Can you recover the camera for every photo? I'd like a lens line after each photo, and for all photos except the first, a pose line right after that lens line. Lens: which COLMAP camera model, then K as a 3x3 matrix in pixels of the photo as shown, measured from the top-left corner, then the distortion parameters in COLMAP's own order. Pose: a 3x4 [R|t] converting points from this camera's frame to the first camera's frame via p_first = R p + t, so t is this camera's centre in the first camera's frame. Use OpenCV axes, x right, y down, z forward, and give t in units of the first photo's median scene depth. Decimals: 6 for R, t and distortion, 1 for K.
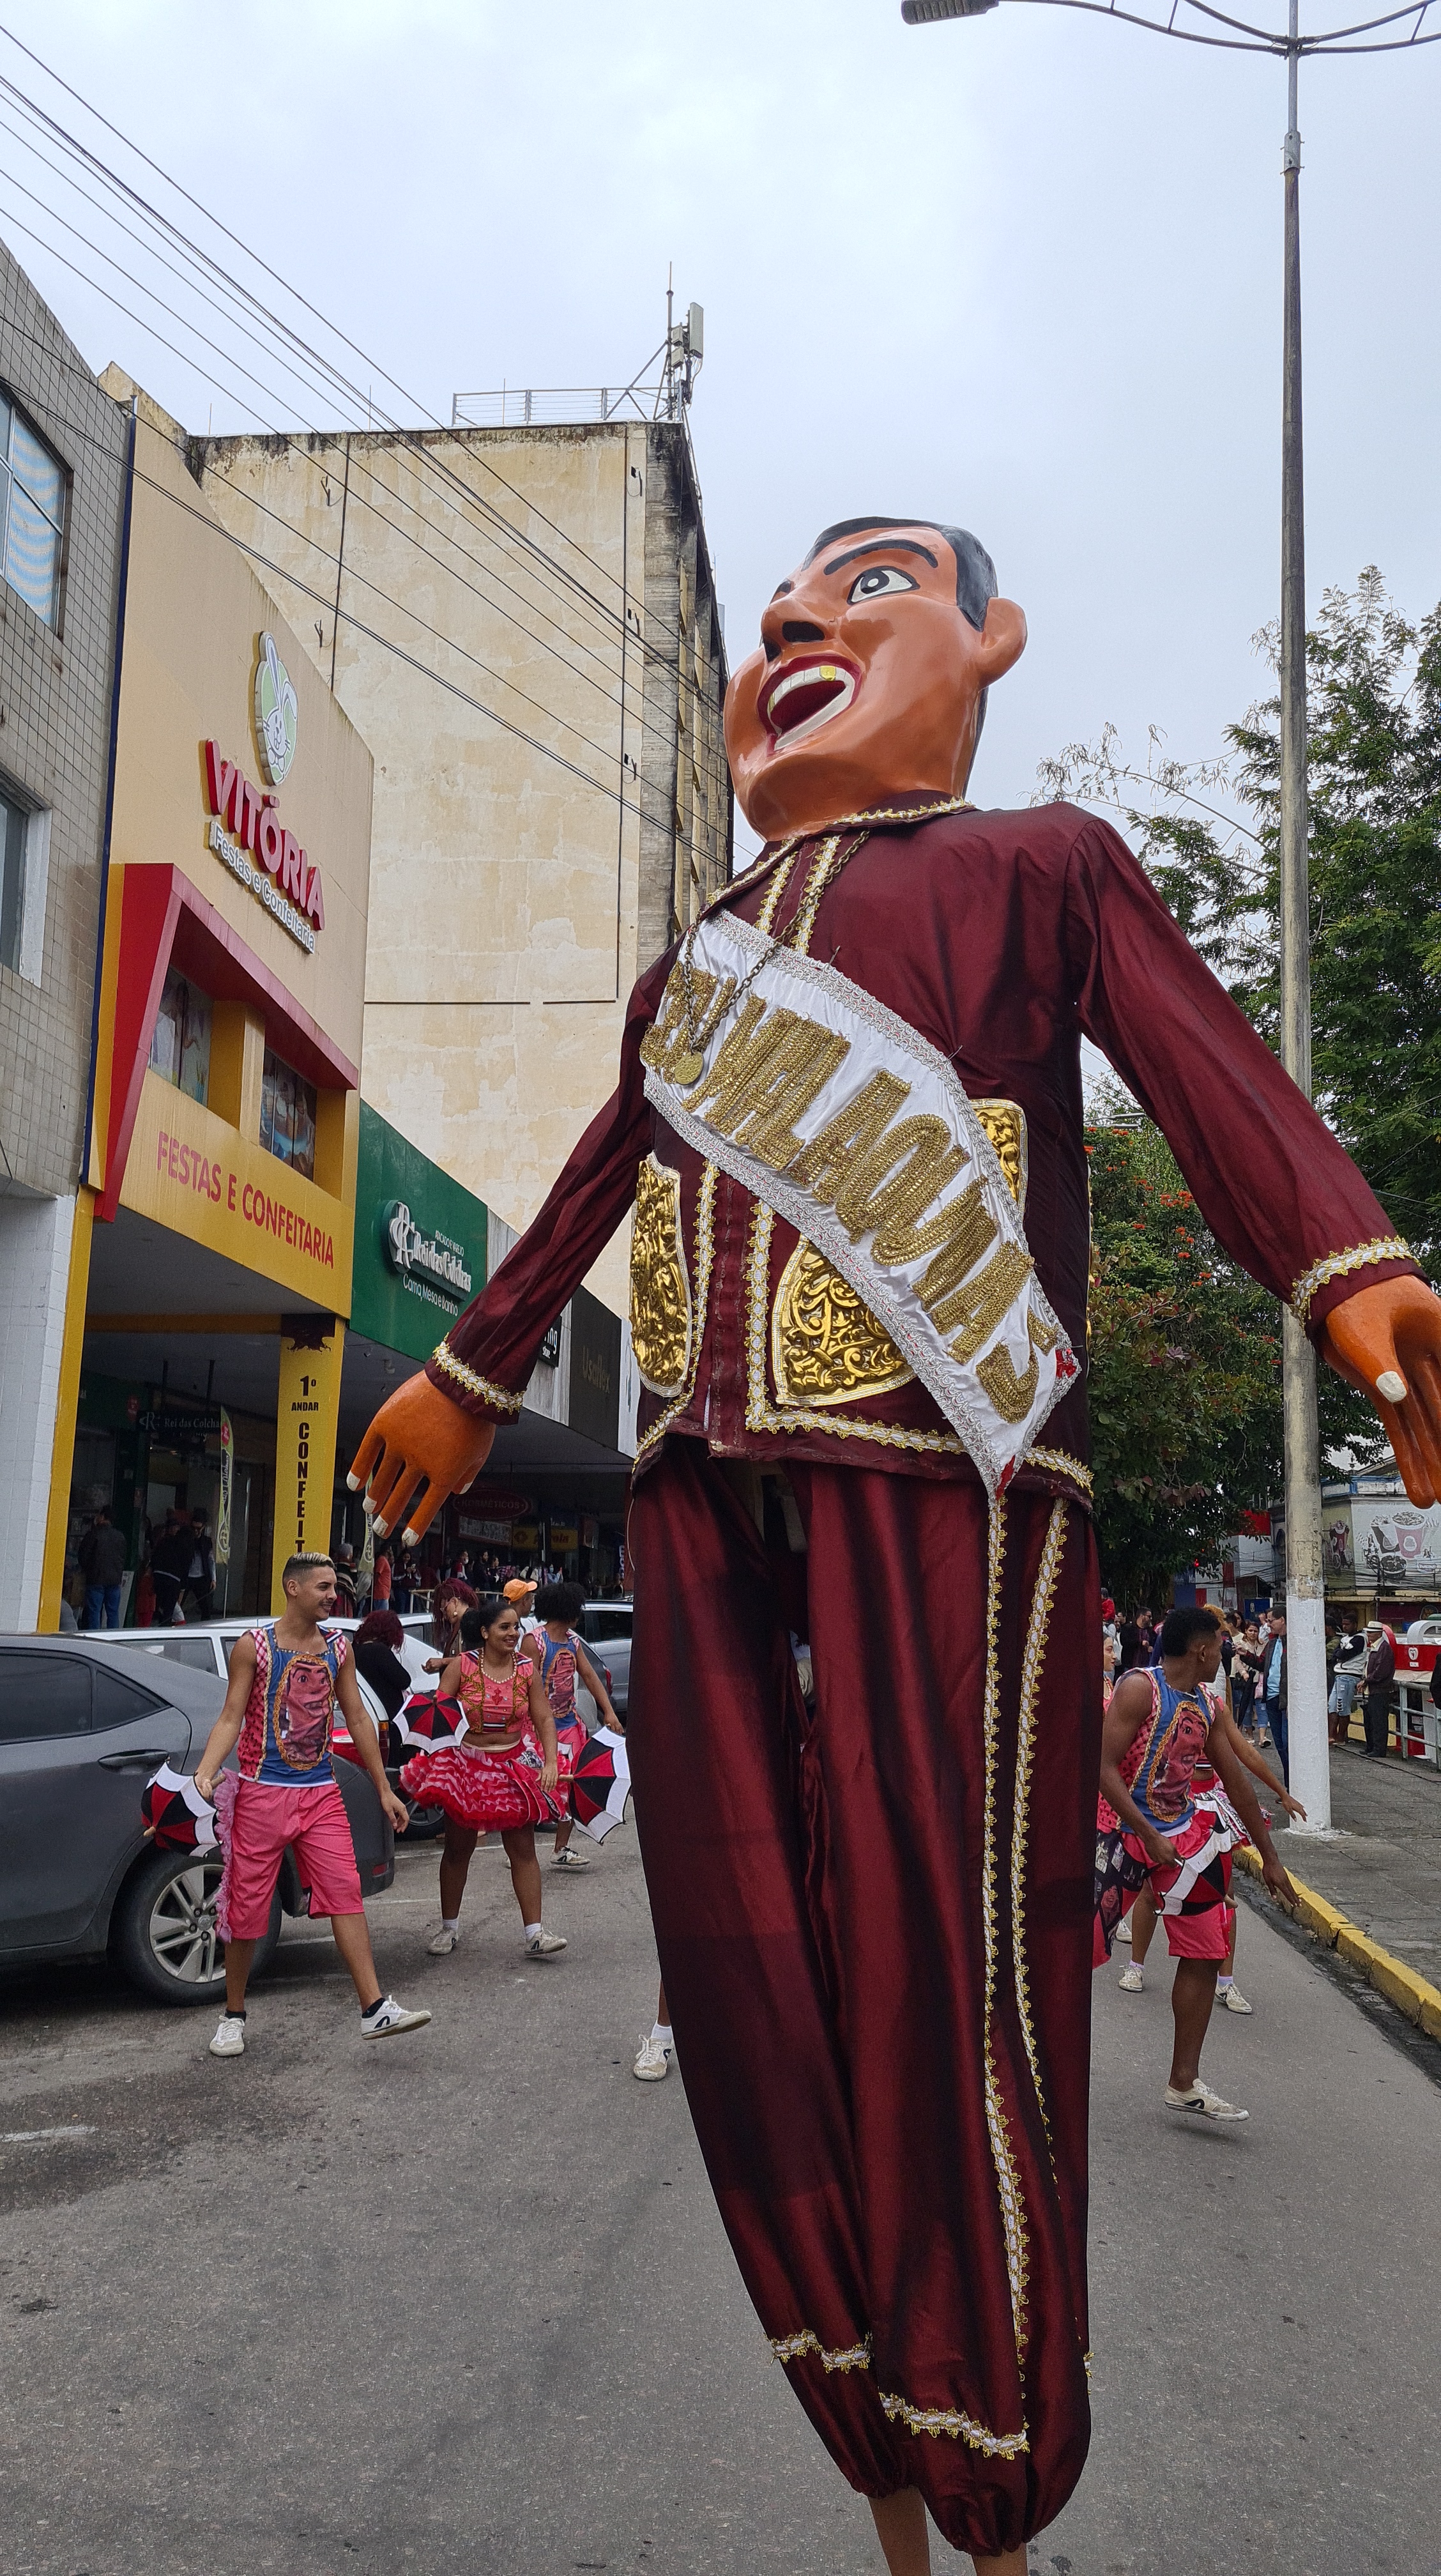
lens RADIAL K [[1953.6, 0, 690.7], [0, 1953.6, 1274.3], [0, 0, 1]] dist [0.067817, -0.050195]
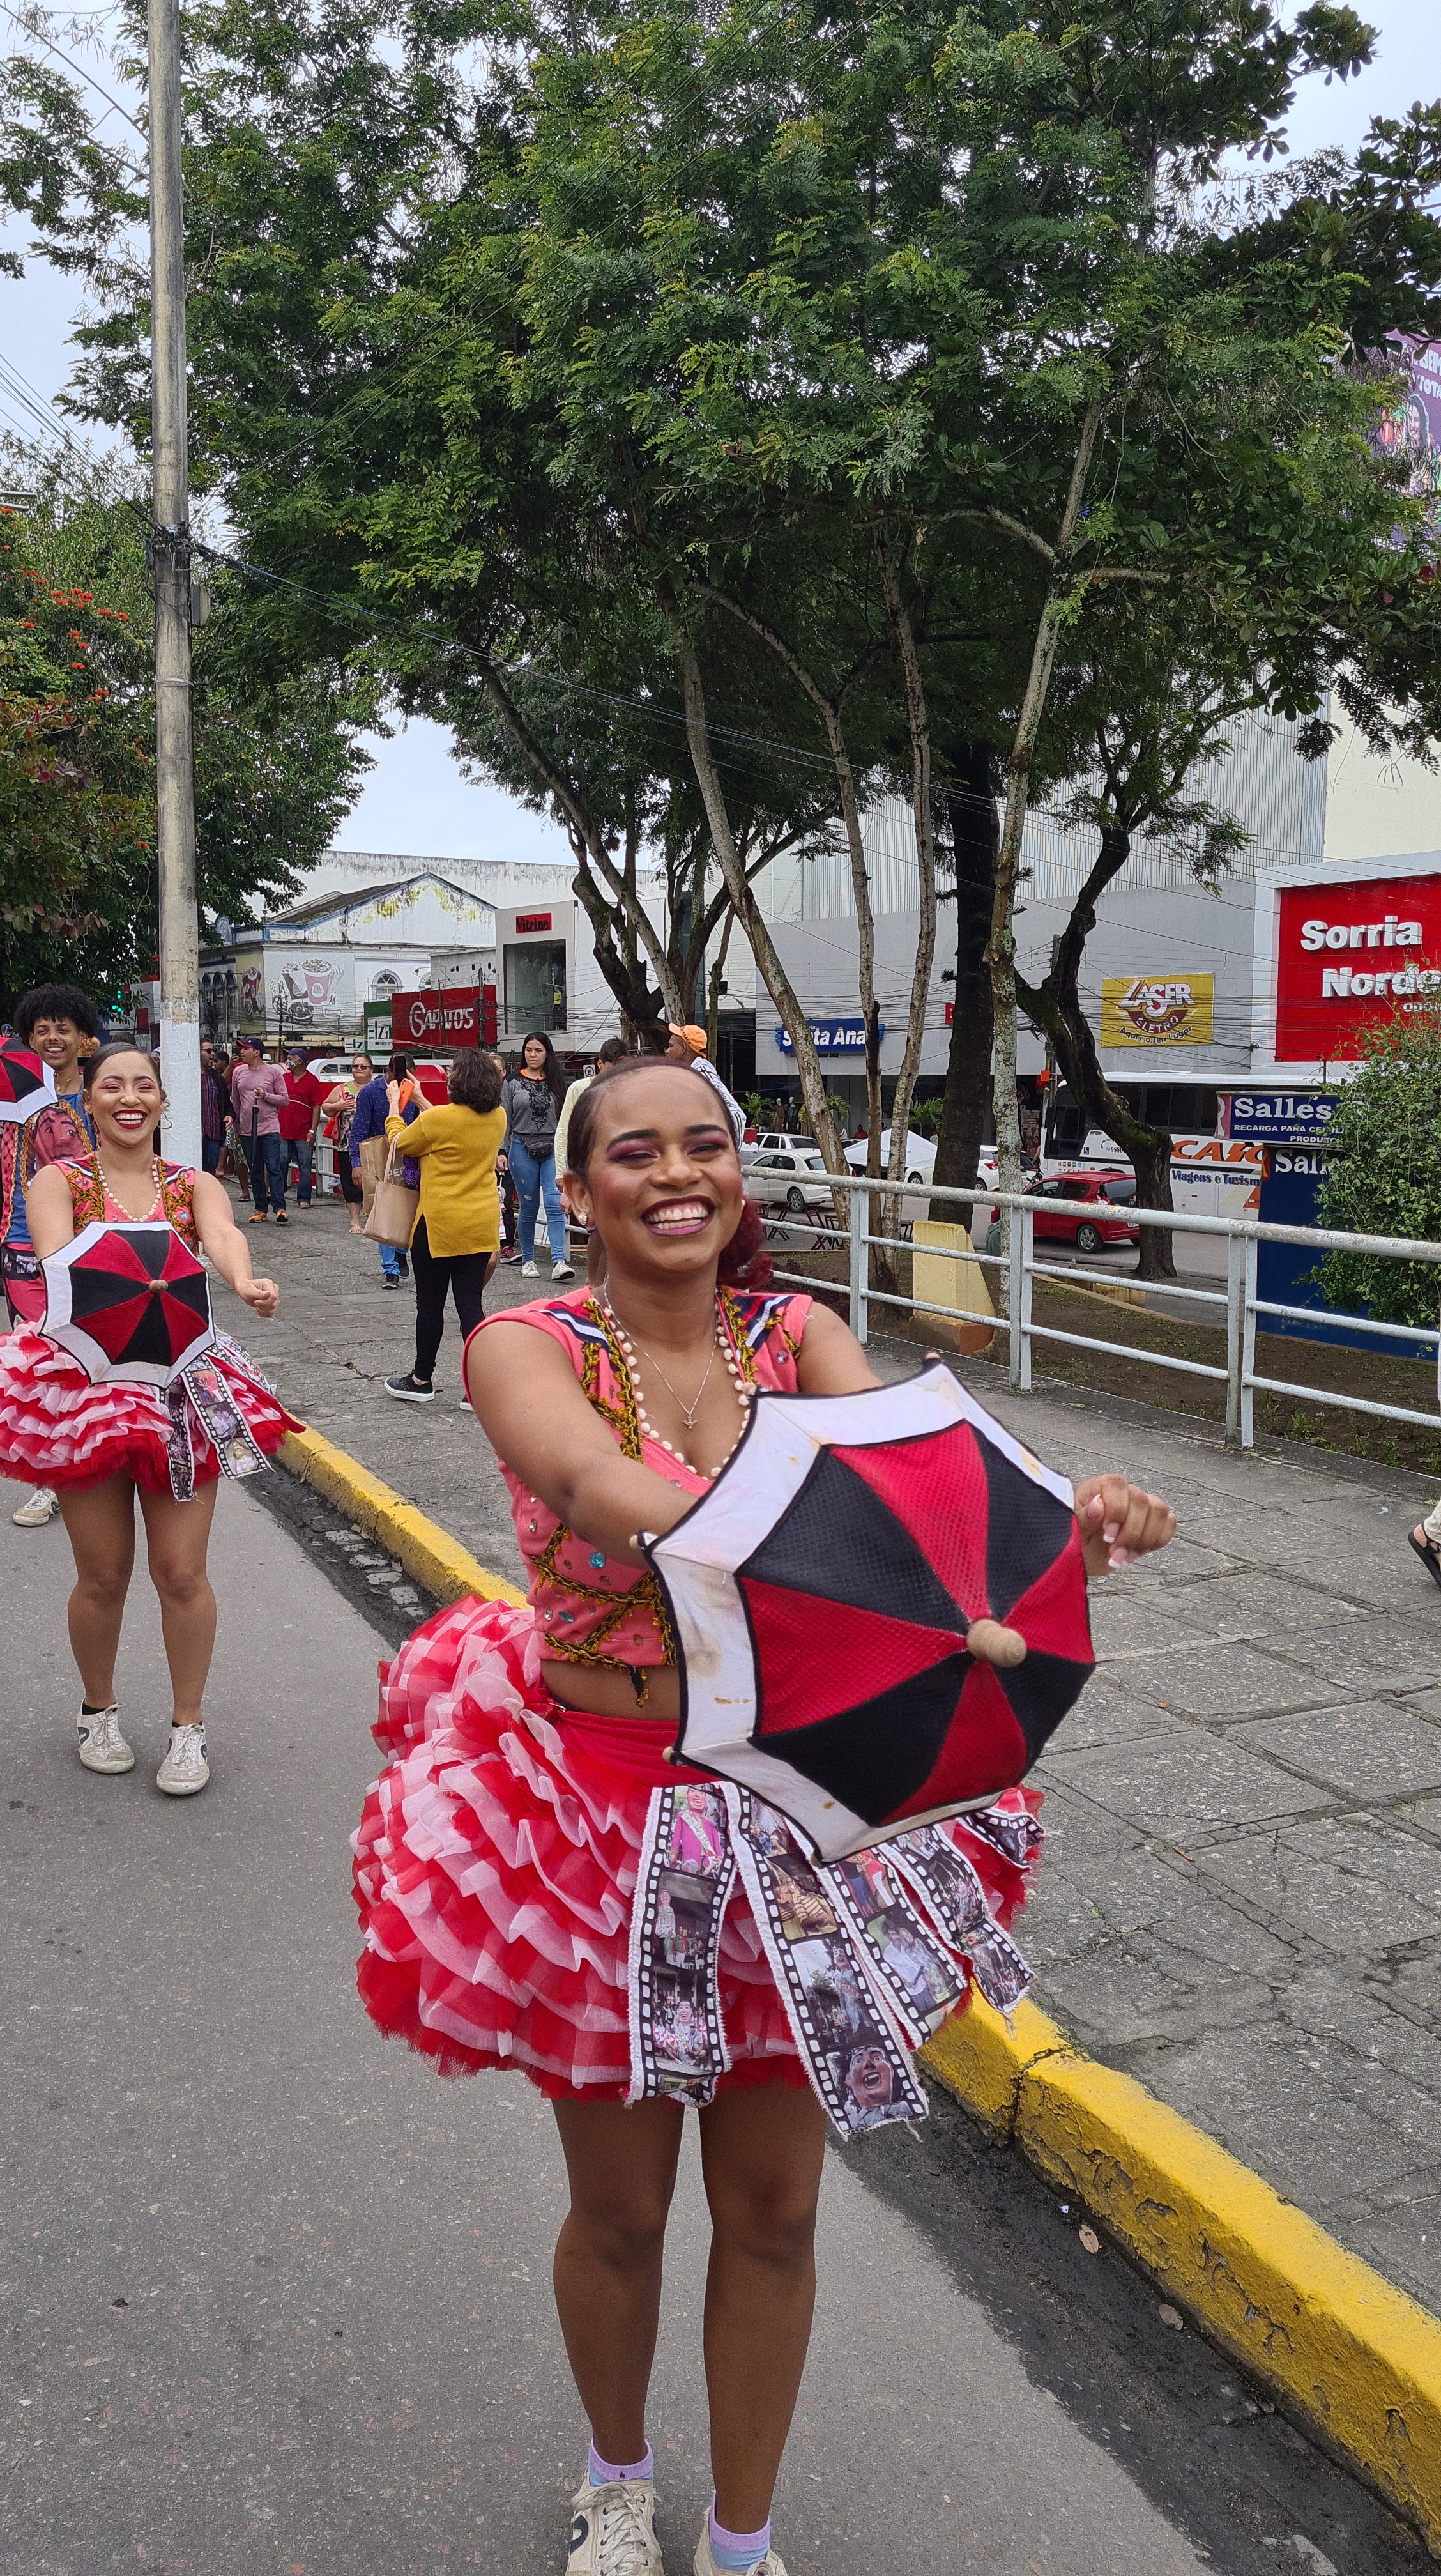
lens RADIAL K [[1953.6, 0, 710.7], [0, 1953.6, 1285.6], [0, 0, 1]] dist [0.067817, -0.050195]
pose [[0.857631, -0.069483, 0.509549, 0.036701], [-0.075856, 0.962900, 0.258976, 0.020008], [-0.508640, -0.260758, 0.820543, 0.058107]]
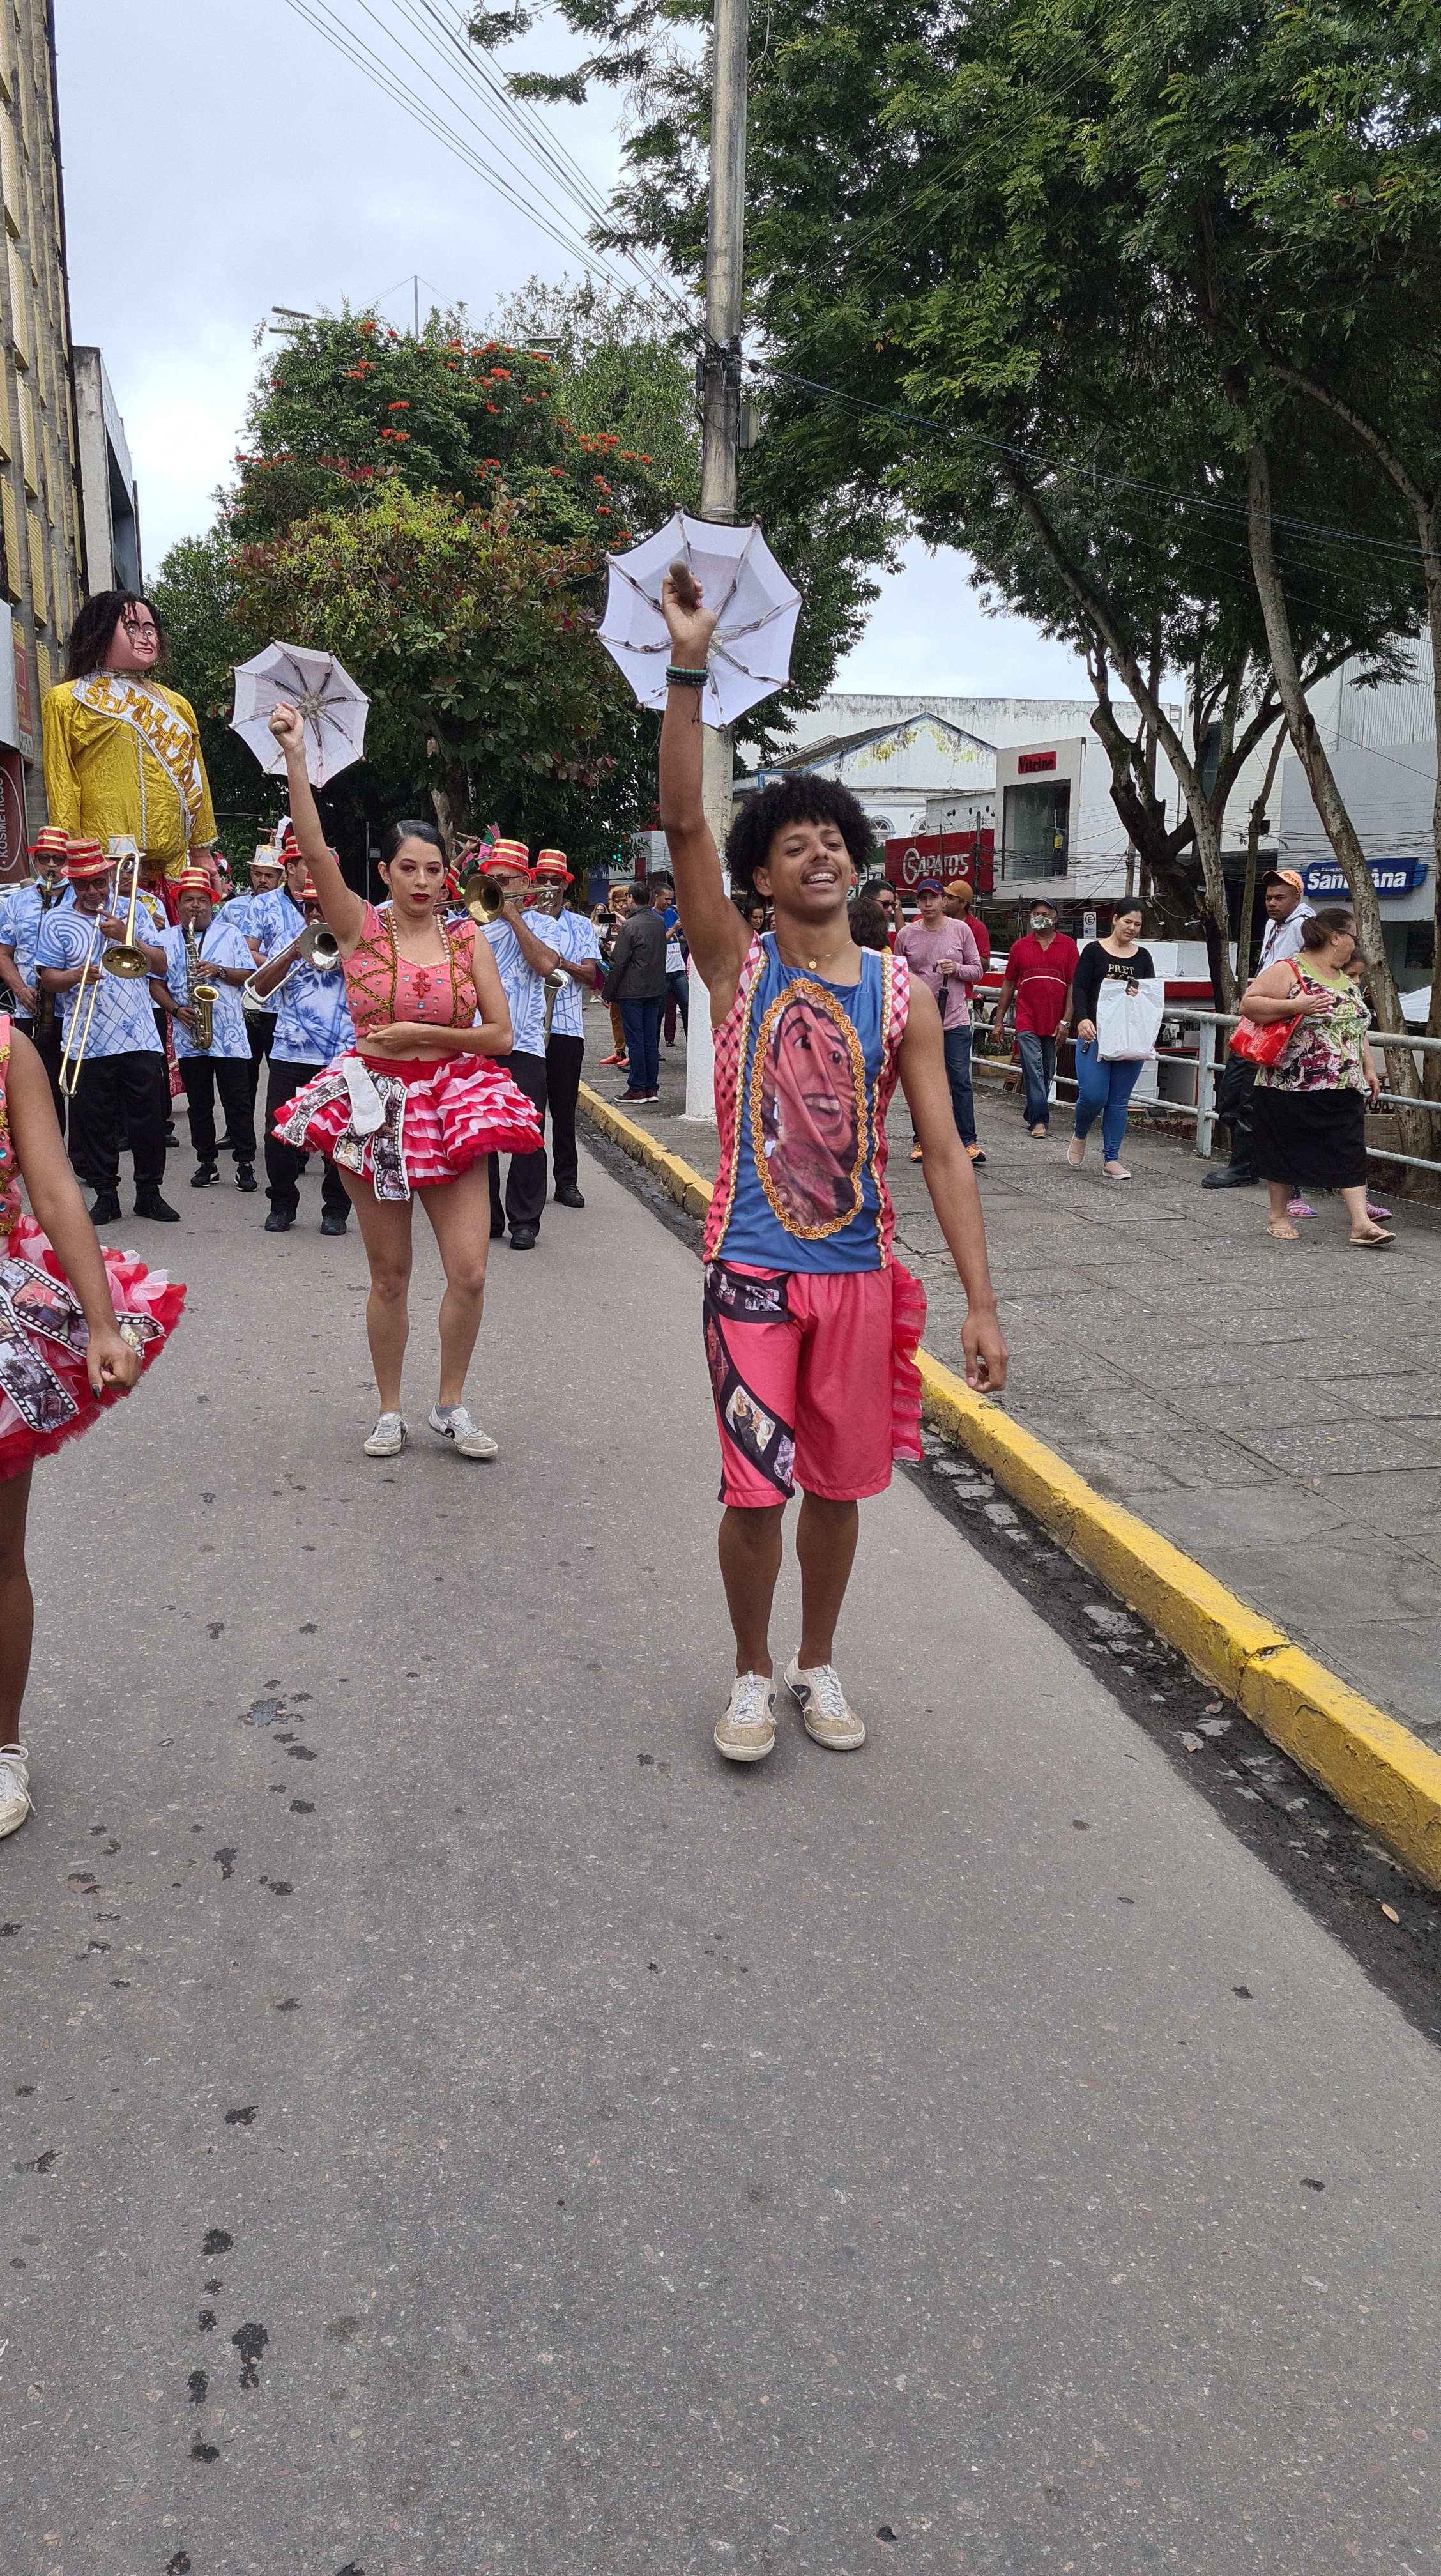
lens RADIAL K [[1953.6, 0, 715.3], [0, 1953.6, 1291.3], [0, 0, 1]] dist [0.067817, -0.050195]
pose [[0.955233, -0.068704, 0.287765, 0.031970], [-0.037181, 0.937073, 0.347149, 0.026308], [-0.293508, -0.342308, 0.892569, 0.100842]]
